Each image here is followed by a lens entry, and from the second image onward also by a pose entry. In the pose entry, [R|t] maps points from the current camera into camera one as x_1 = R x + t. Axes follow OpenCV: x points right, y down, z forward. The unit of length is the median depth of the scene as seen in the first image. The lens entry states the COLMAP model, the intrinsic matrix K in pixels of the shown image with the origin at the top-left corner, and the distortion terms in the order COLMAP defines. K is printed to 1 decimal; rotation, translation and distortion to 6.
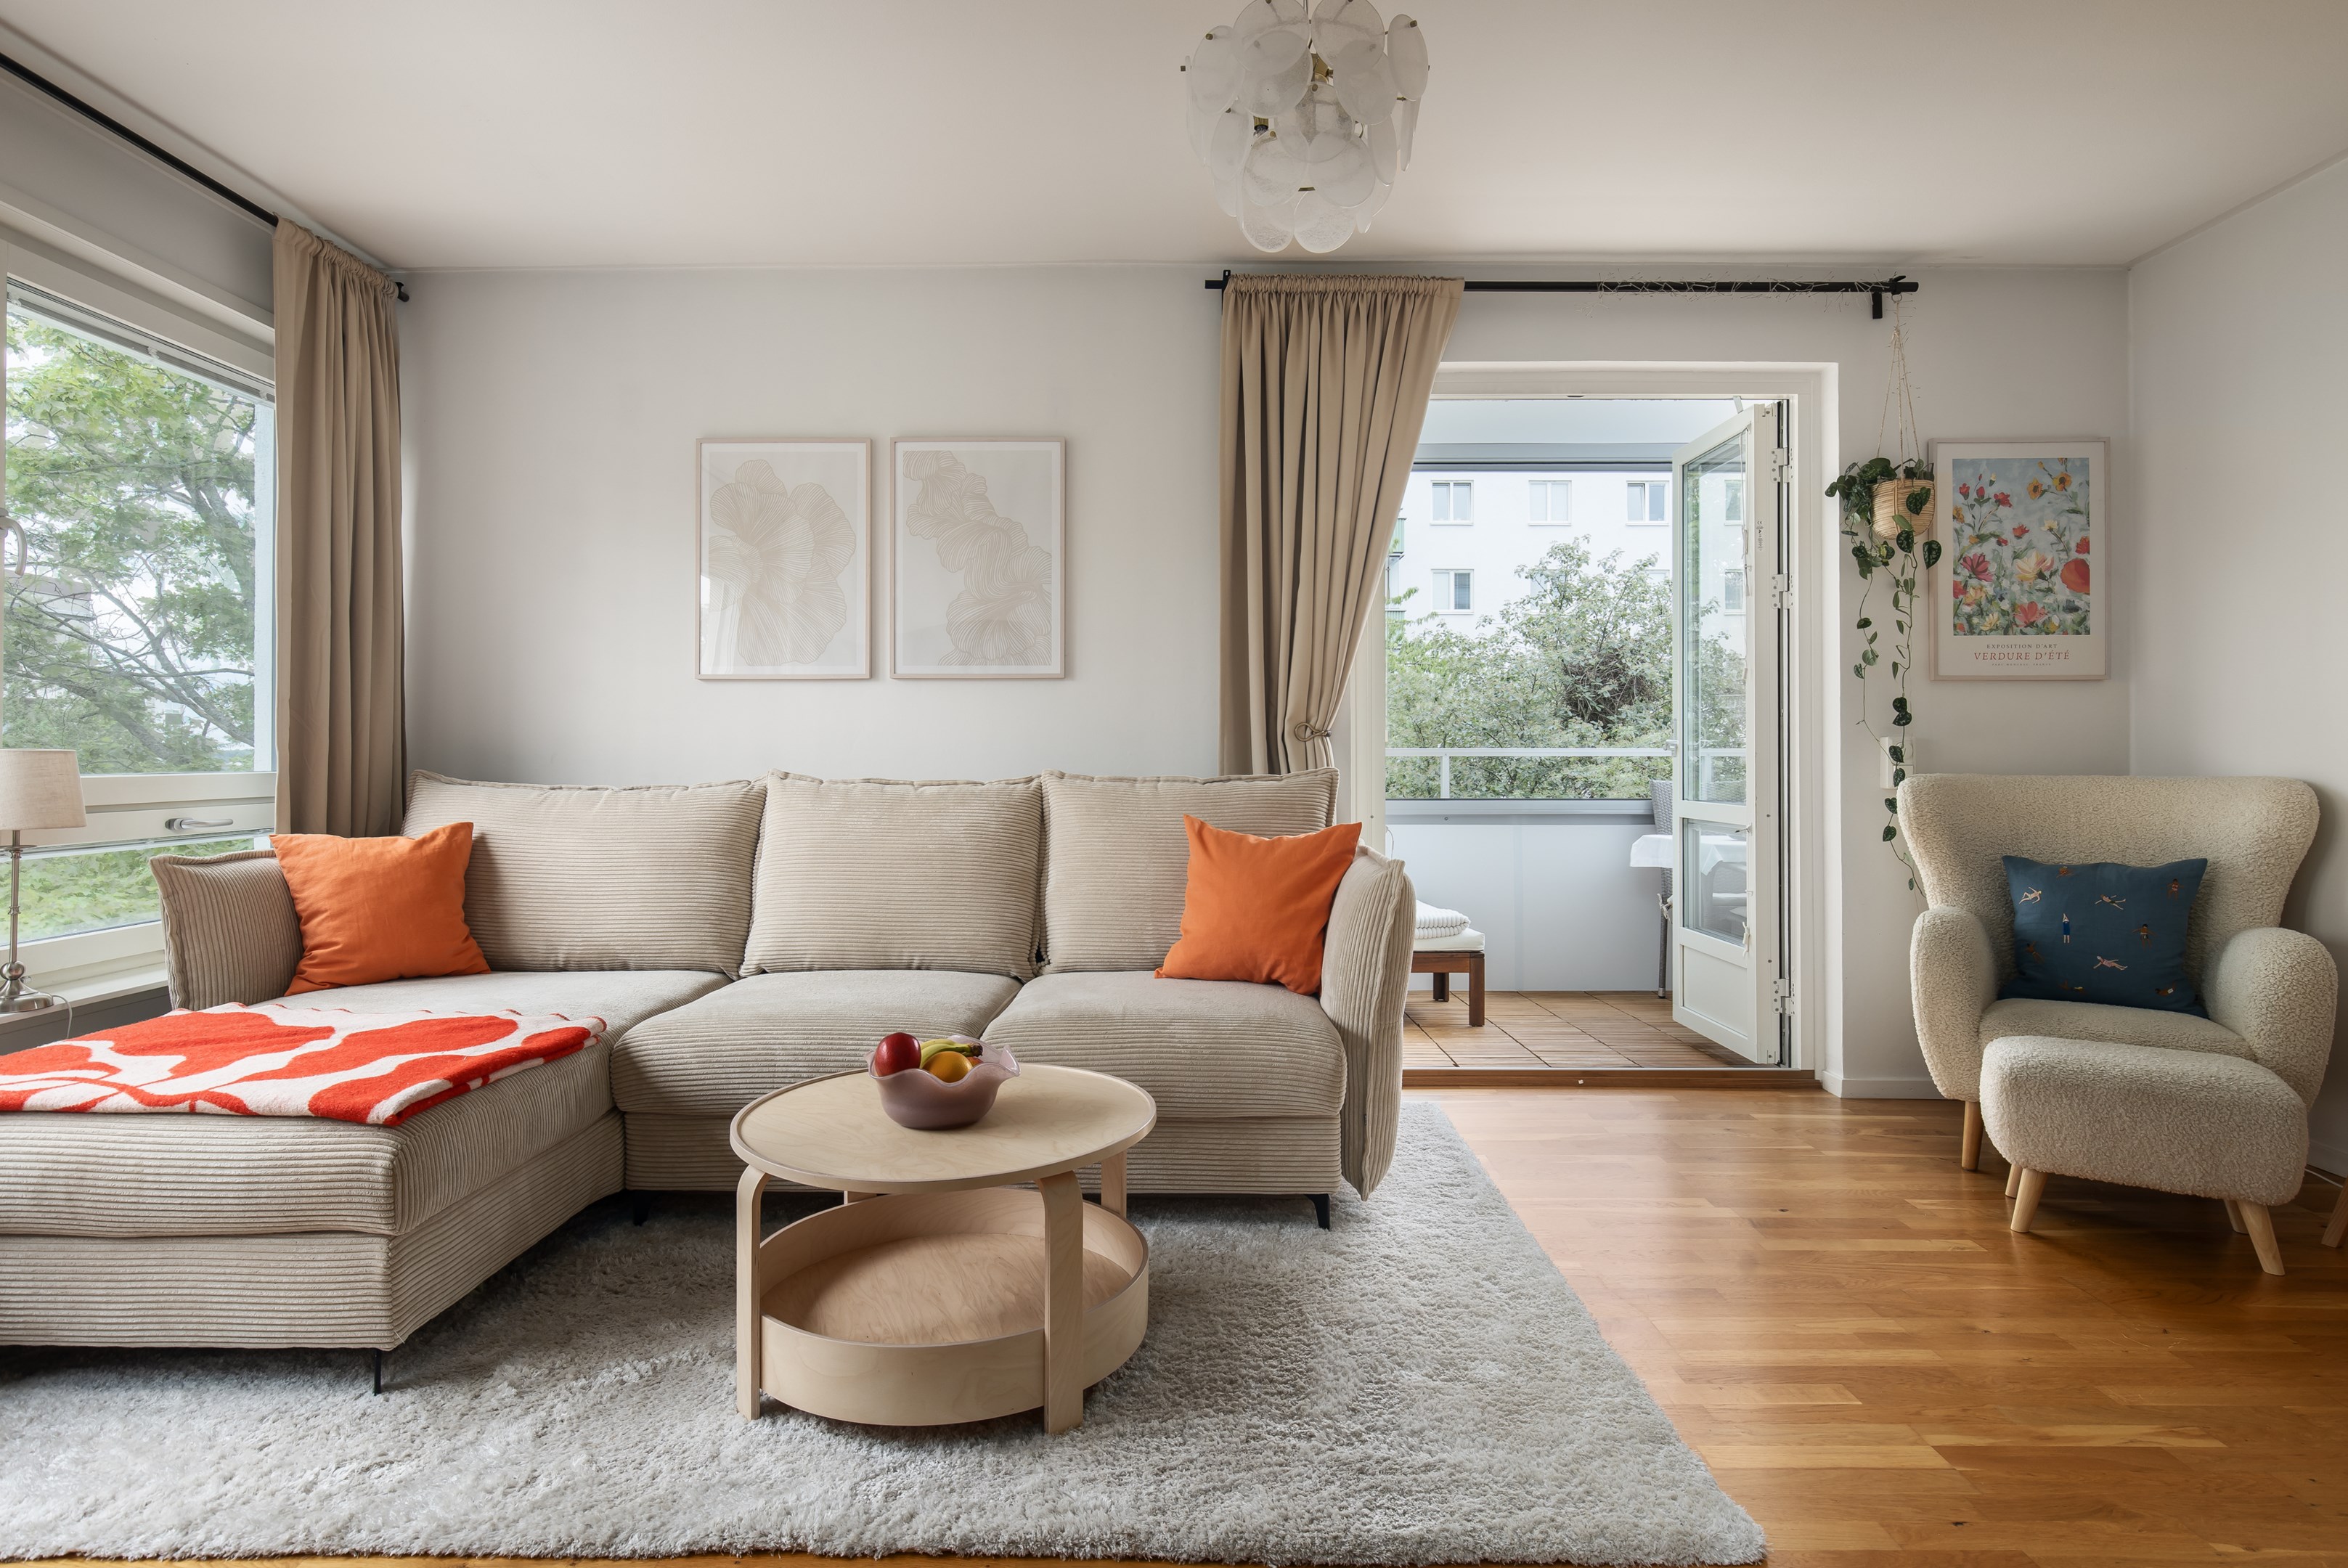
lens RADIAL K [[1277.0, 0, 1167.6], [0, 1277.0, 748.2], [0, 0, 1]] dist [-0.000690, 0.000496]
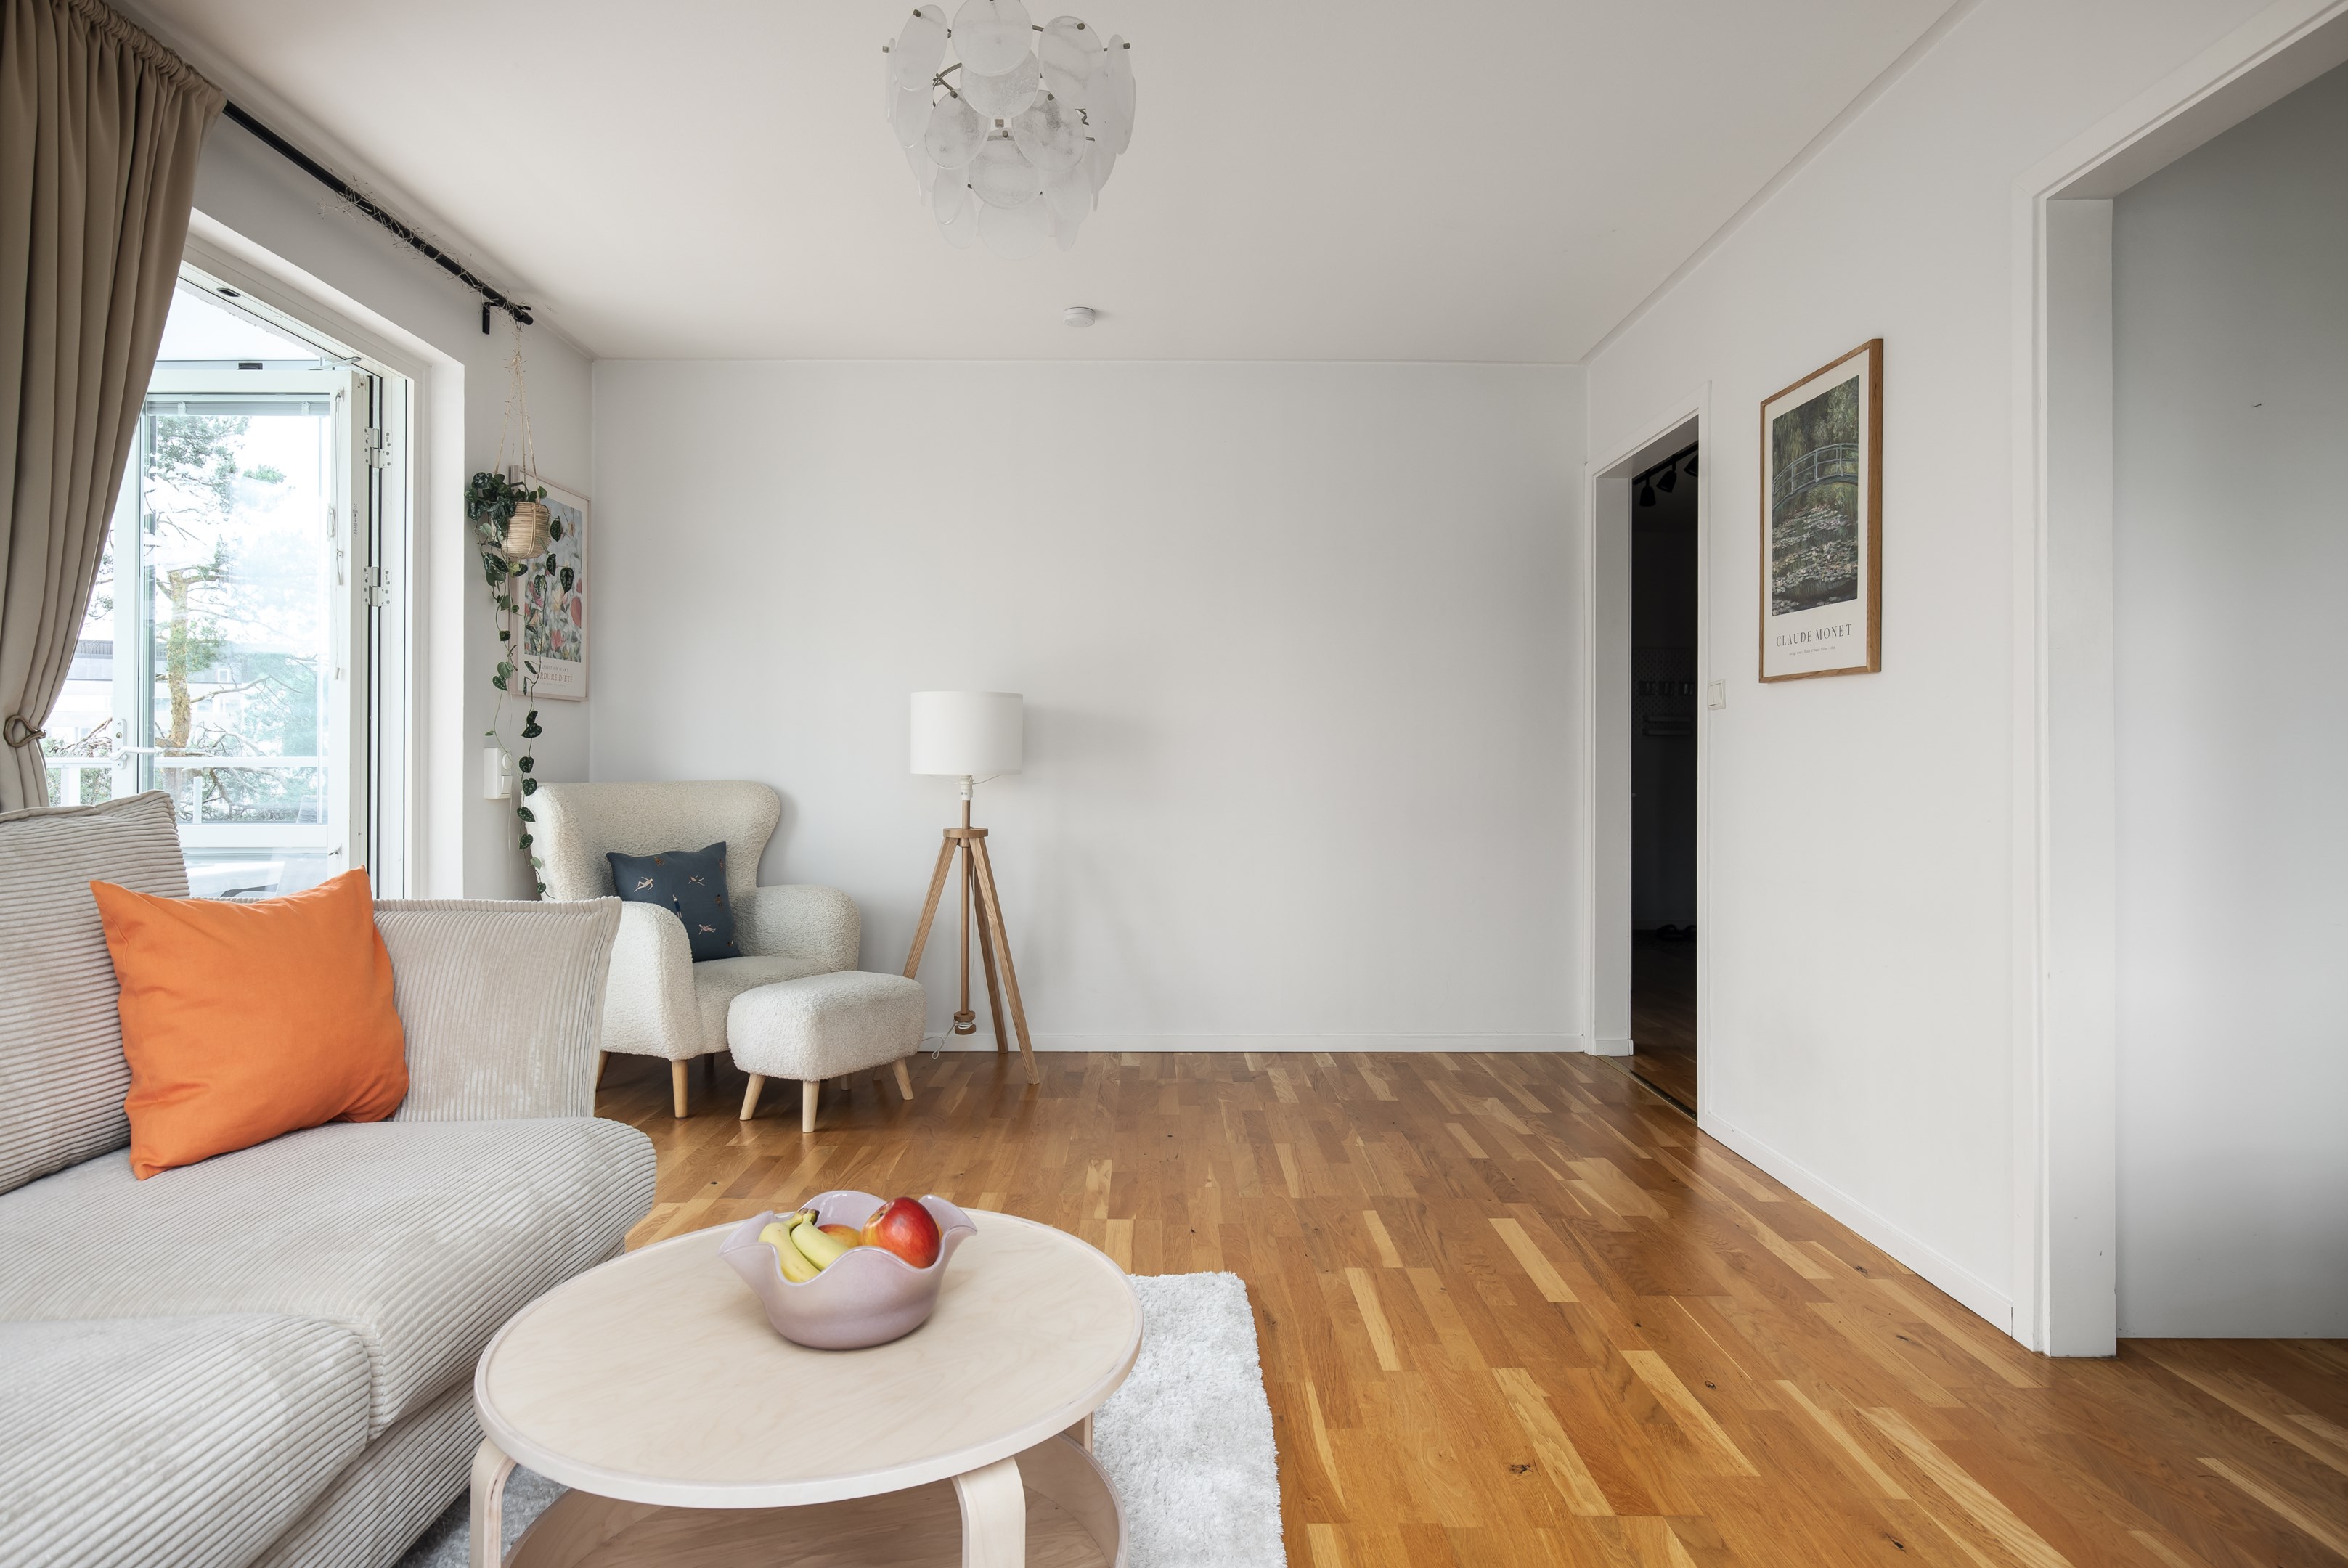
lens RADIAL K [[1311.8, 0, 1159.6], [0, 1311.8, 752.0], [0, 0, 1]] dist [0.000594, 0.000192]
pose [[-0.011762, 0.005563, 0.999915, -0.491653], [-0.003057, 0.999980, -0.005599, -0.001394], [-0.999926, -0.003123, -0.011745, 0.482674]]
